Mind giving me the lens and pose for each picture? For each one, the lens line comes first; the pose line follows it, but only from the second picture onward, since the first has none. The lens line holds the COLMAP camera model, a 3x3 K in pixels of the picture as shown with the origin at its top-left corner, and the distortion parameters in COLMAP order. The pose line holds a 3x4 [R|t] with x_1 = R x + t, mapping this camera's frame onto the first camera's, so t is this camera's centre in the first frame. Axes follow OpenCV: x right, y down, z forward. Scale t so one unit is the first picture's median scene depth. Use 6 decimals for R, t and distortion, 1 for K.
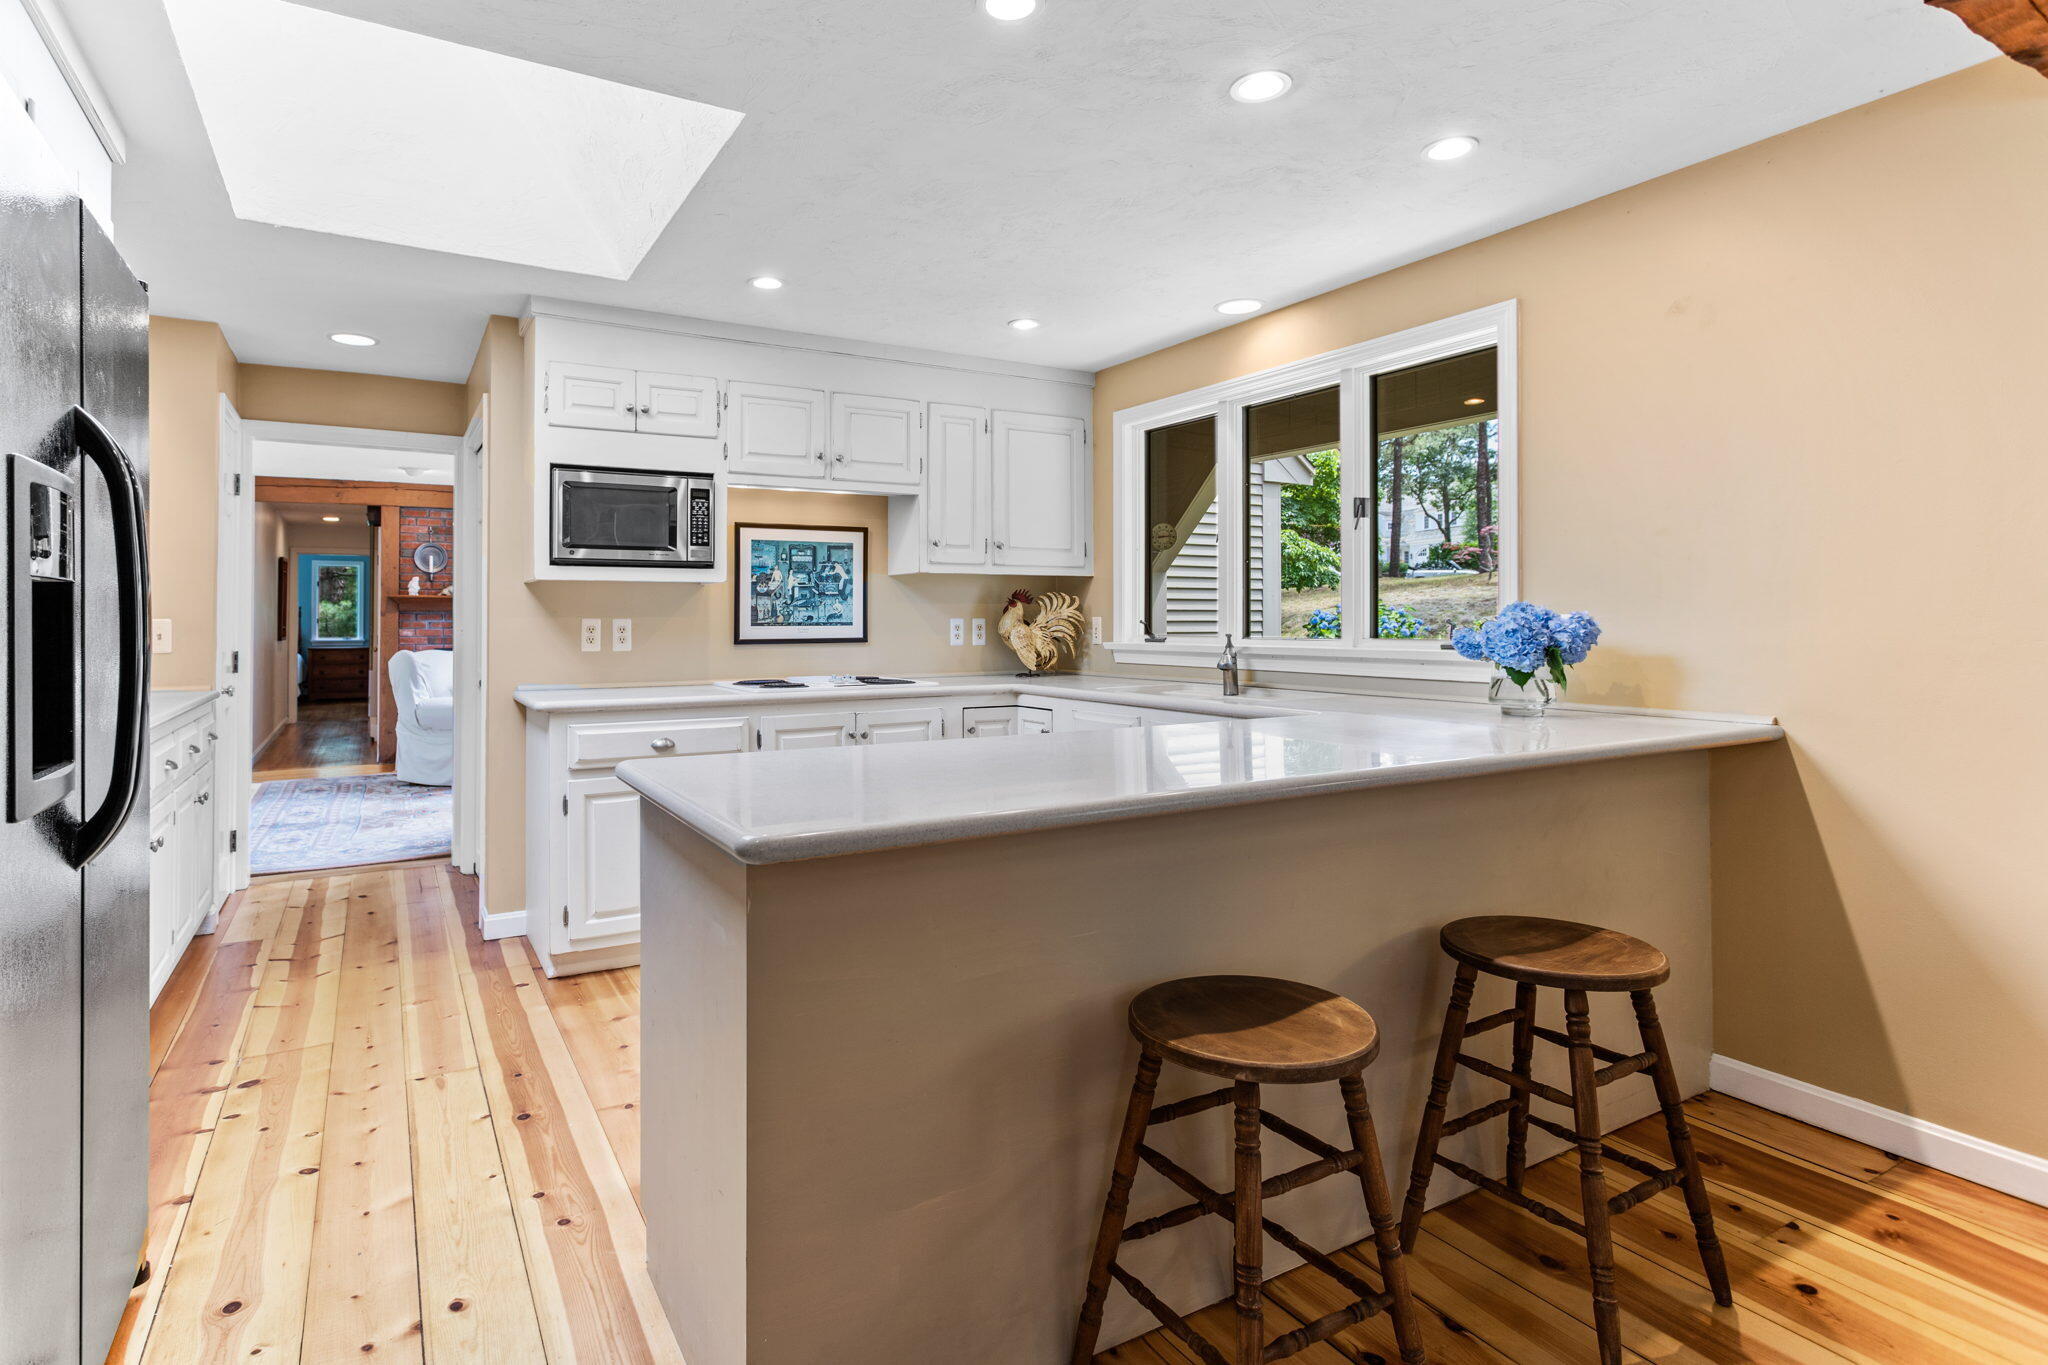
lens RADIAL K [[1056.8, 0, 973.9], [0, 1056.8, 615.7], [0, 0, 1]] dist [-0.000523, 0.000191]
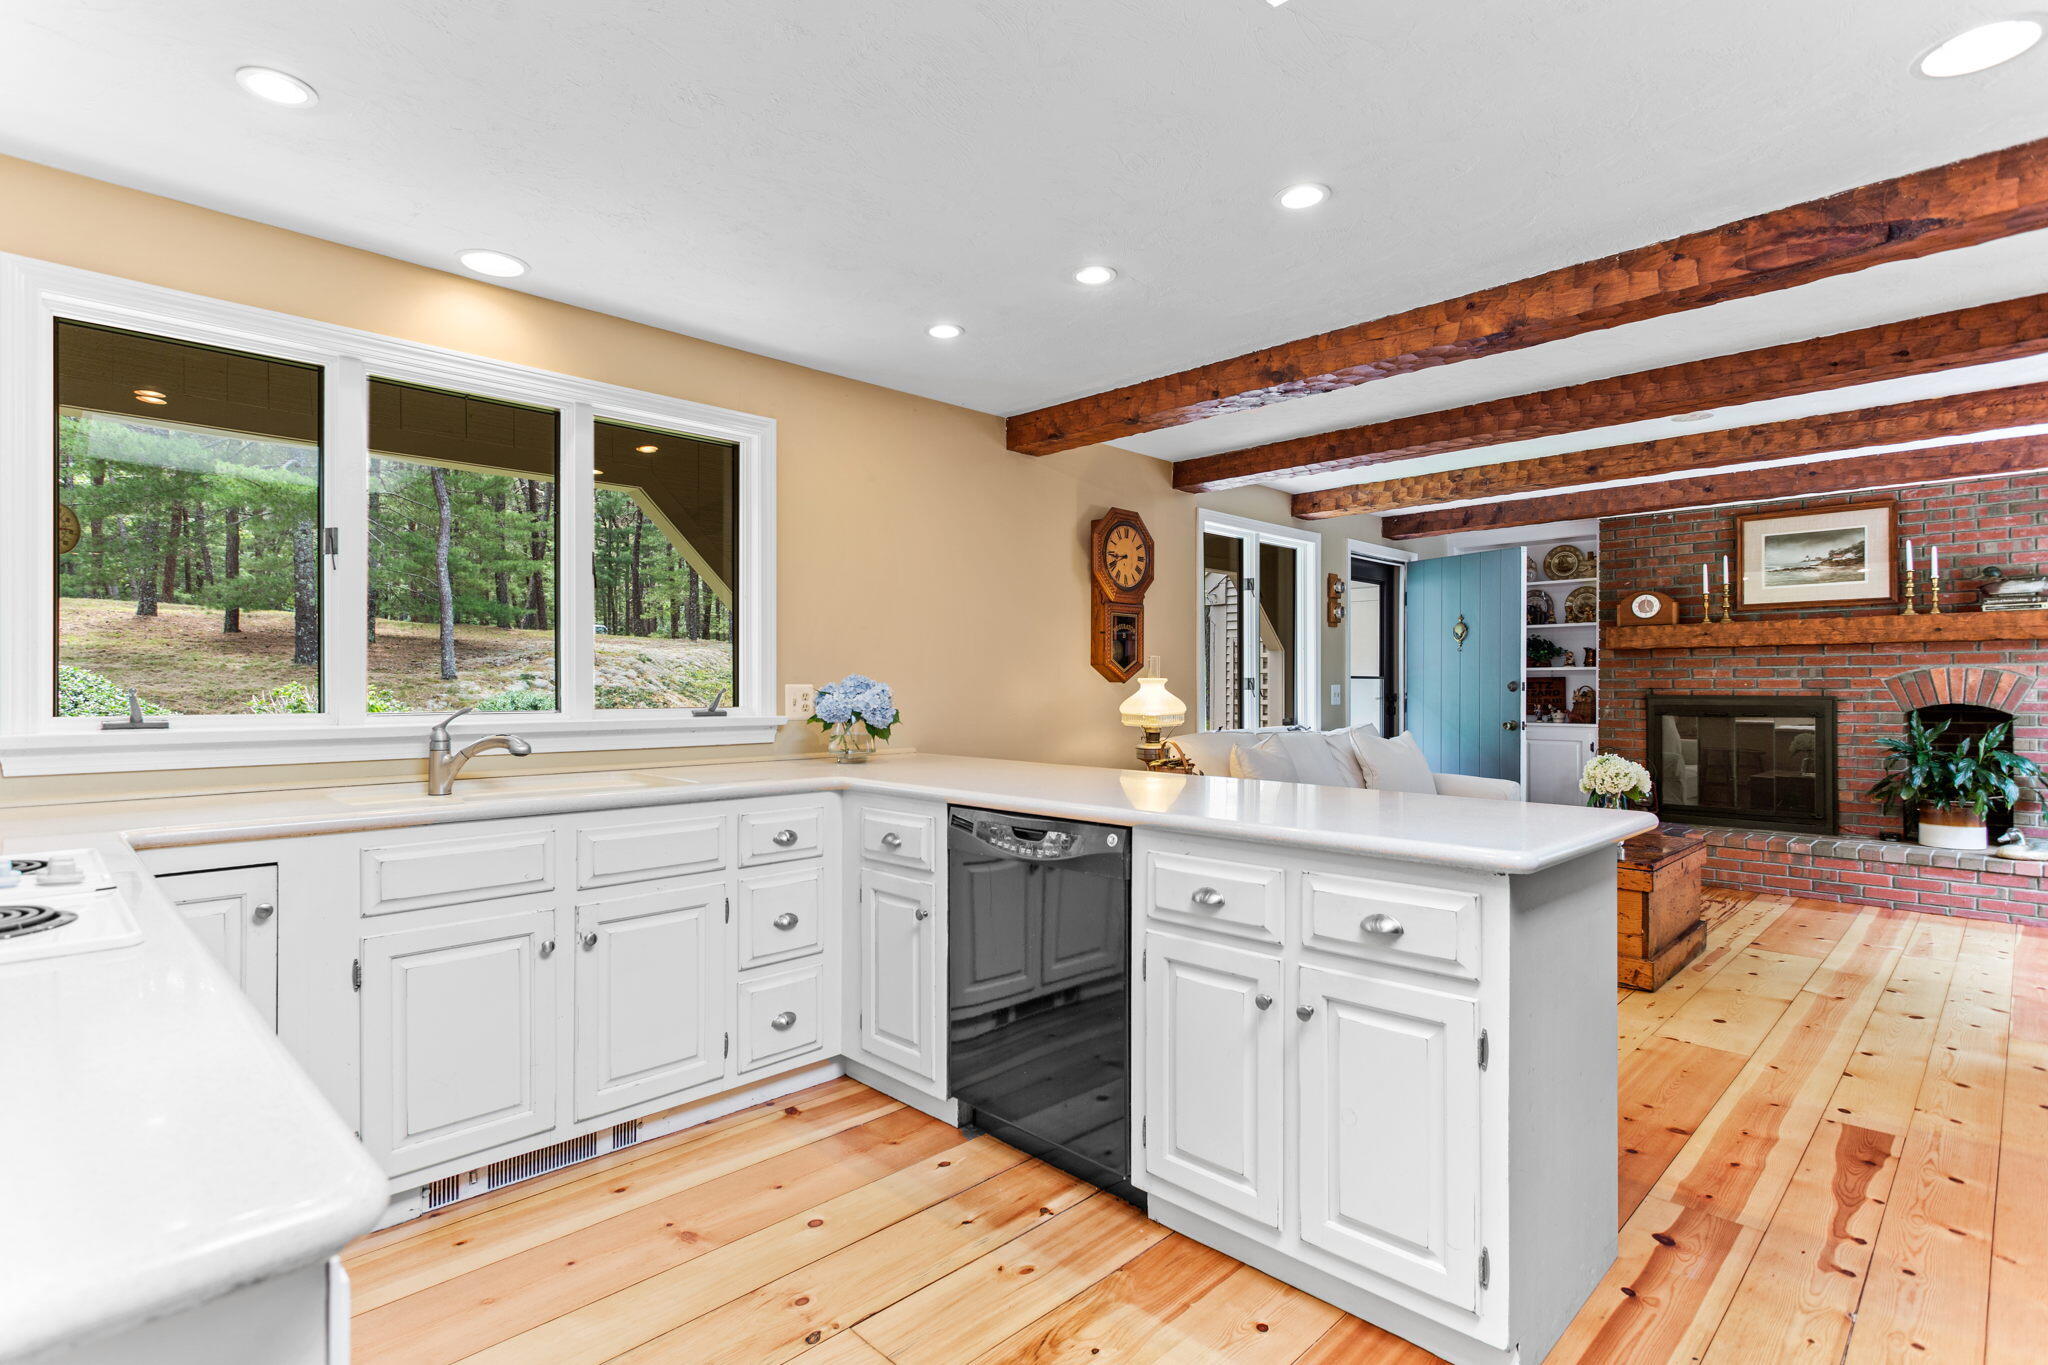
lens RADIAL K [[993.2, 0, 1014.9], [0, 993.2, 693.2], [0, 0, 1]] dist [0.008262, 0.001160]
pose [[-0.261897, -0.003818, 0.965088, -0.447711], [-0.004224, 0.999987, 0.002810, 0.003139], [-0.965087, -0.003341, -0.261910, 0.715559]]
